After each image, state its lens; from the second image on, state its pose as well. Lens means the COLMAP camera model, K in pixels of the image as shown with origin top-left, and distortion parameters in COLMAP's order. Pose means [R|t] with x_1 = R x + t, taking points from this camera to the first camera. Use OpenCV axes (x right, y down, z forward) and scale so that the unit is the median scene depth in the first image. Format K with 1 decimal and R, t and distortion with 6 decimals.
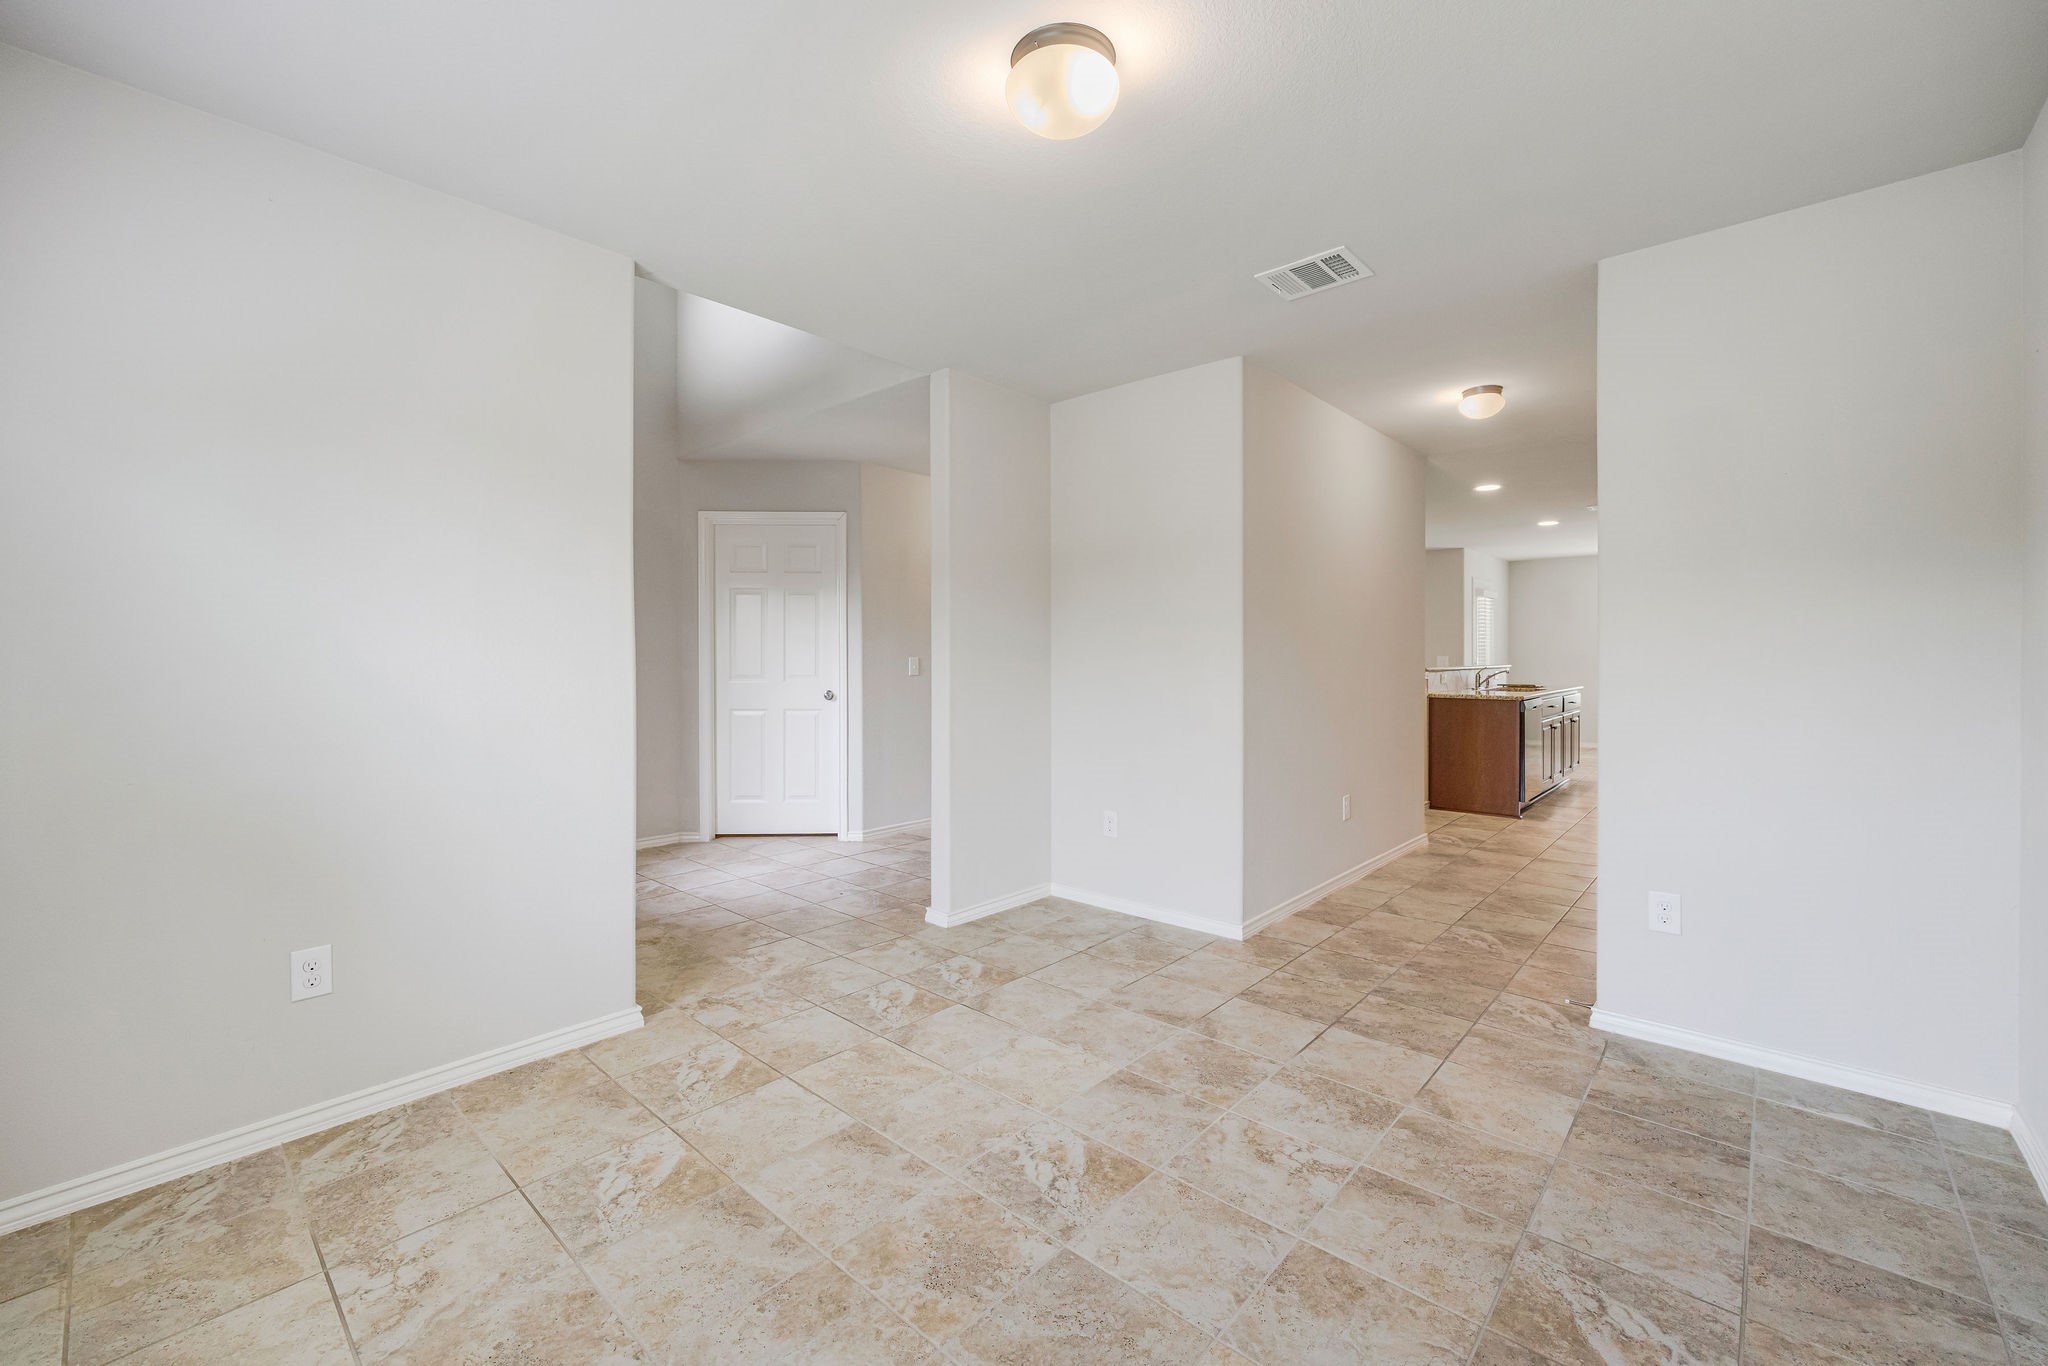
lens RADIAL K [[838.8, 0, 1020.8], [0, 838.8, 660.3], [0, 0, 1]] dist [0.000406, 0.000050]
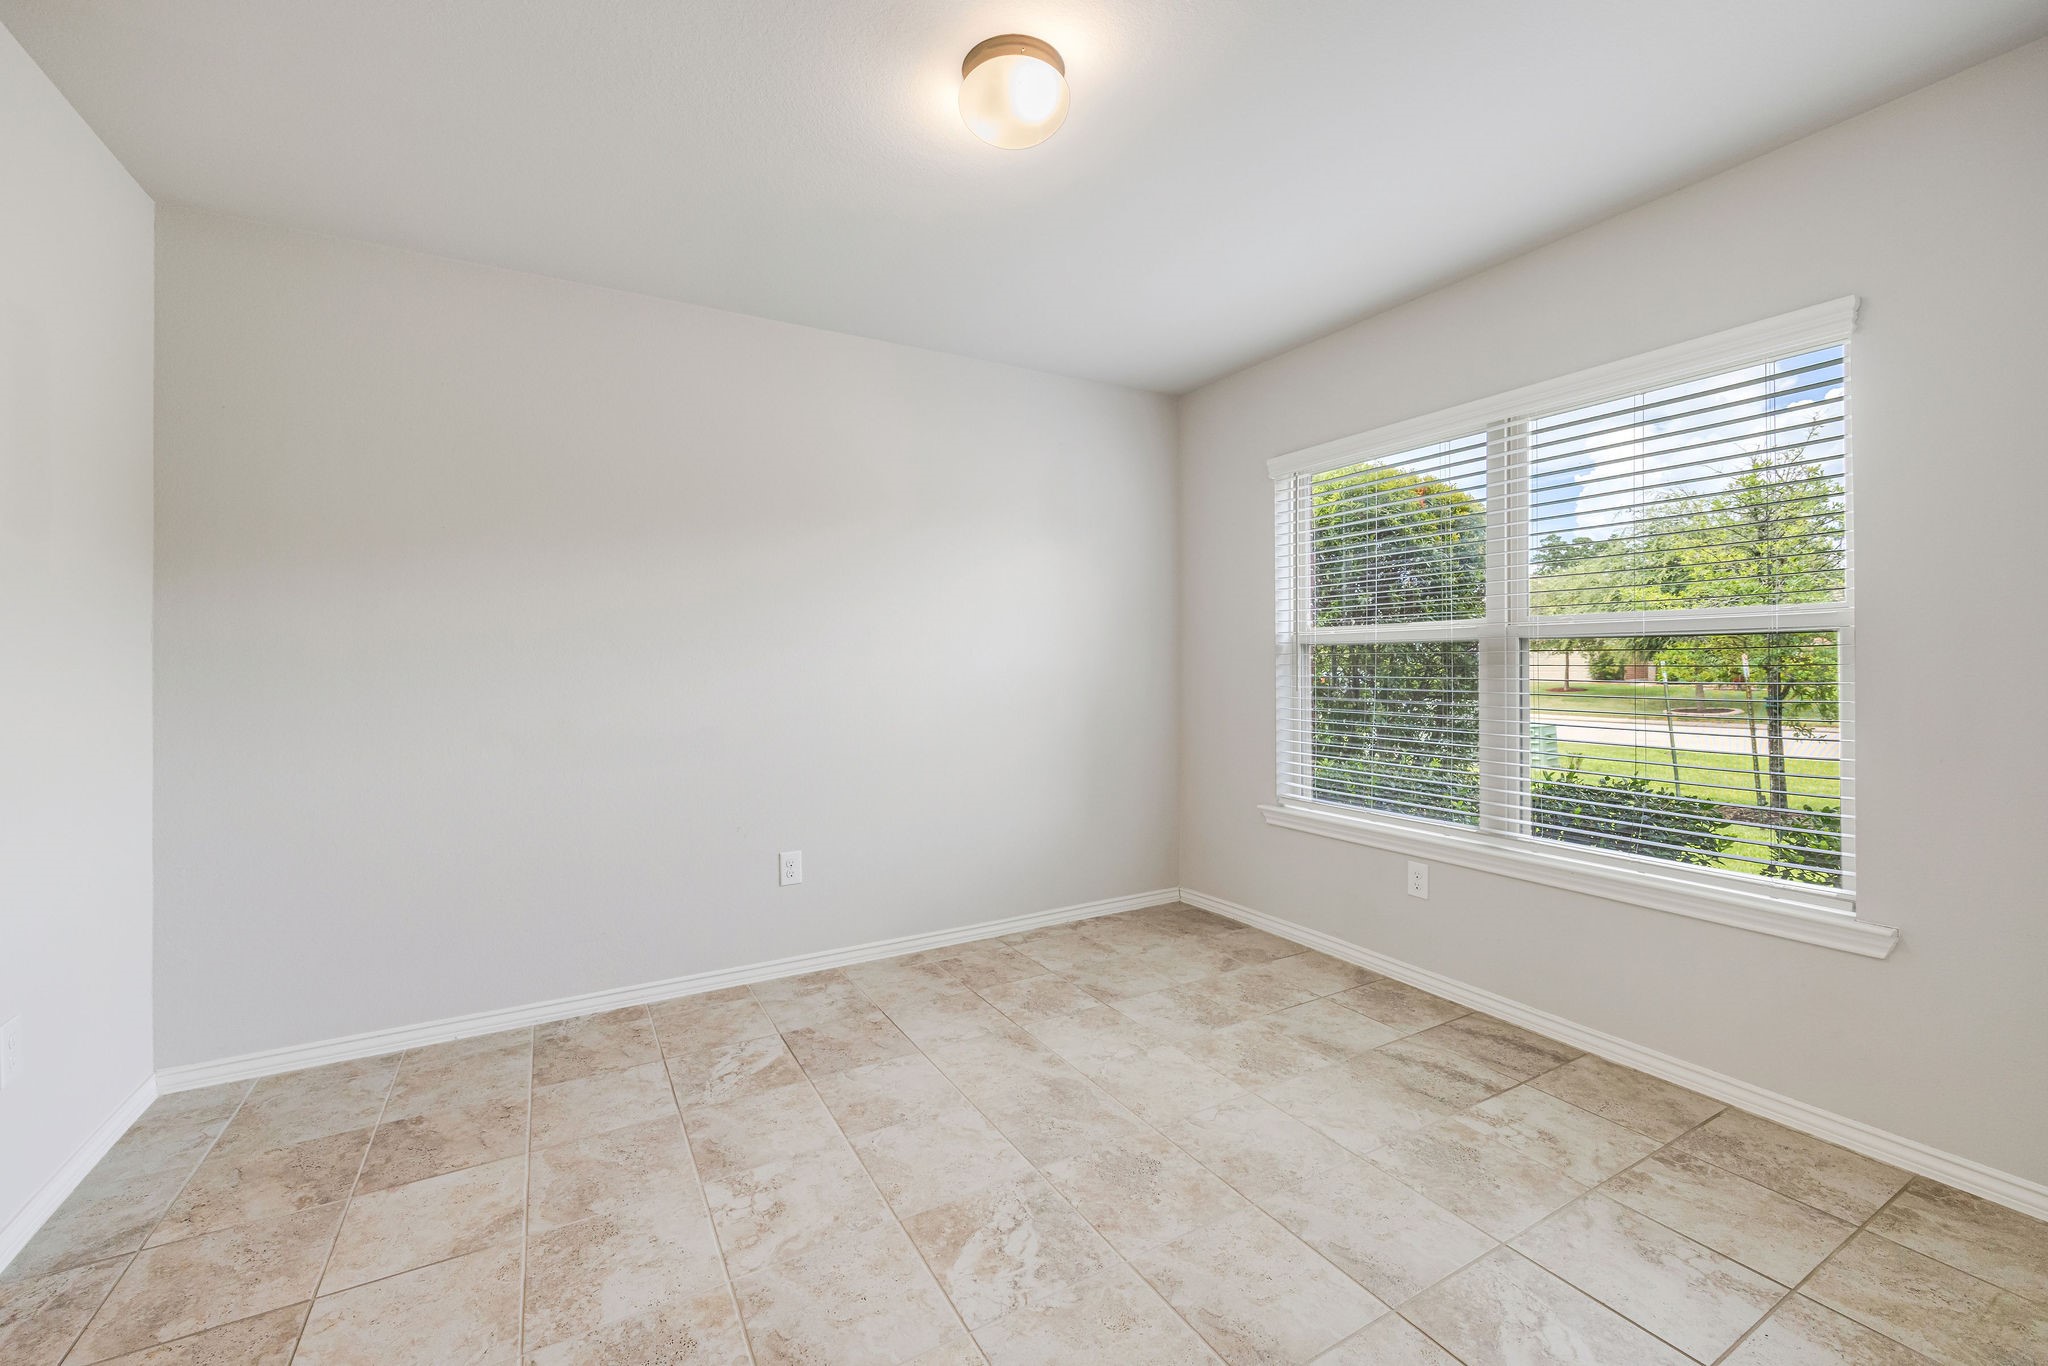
lens RADIAL K [[838.8, 0, 1020.8], [0, 838.8, 660.3], [0, 0, 1]] dist [0.000406, 0.000050]
pose [[-0.950685, 0.009936, 0.309998, -0.240737], [0.010710, 0.999942, 0.000794, 0.003665], [-0.309972, 0.004075, -0.950737, 1.746073]]
